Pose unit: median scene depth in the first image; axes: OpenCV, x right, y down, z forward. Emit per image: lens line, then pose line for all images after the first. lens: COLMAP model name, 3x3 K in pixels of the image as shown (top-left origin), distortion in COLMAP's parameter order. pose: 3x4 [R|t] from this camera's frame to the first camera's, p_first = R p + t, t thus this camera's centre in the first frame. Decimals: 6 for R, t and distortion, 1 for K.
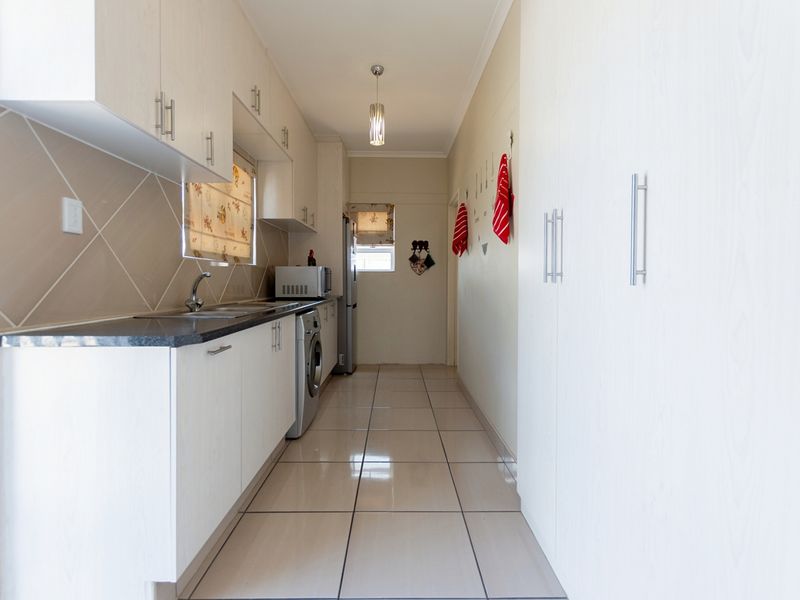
lens RADIAL K [[410.1, 0, 402.2], [0, 410.1, 286.6], [0, 0, 1]] dist [-0.001876, -0.001409]
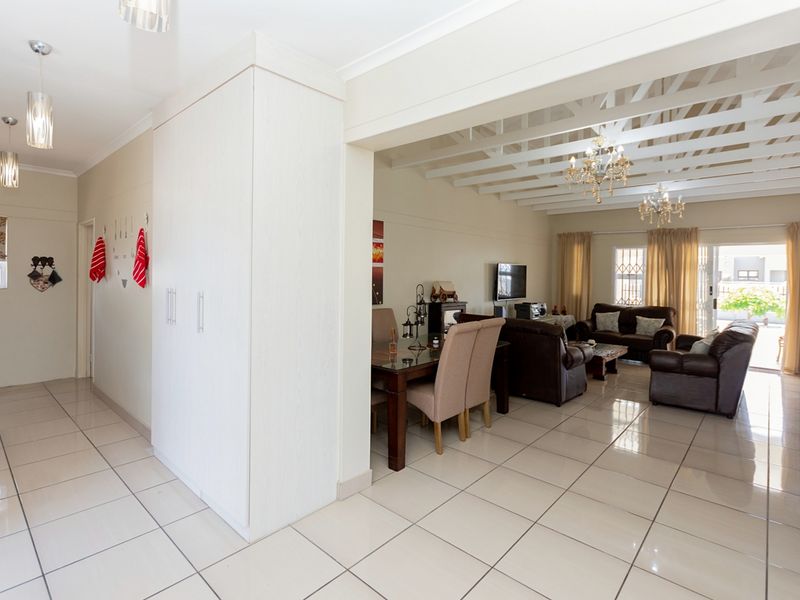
lens RADIAL K [[410.1, 0, 402.2], [0, 410.1, 286.6], [0, 0, 1]] dist [-0.001876, -0.001409]
pose [[0.685729, -0.006836, 0.727825, -0.114362], [-0.005492, 0.999879, 0.014566, -0.084717], [-0.727836, -0.013986, 0.685608, -0.435769]]
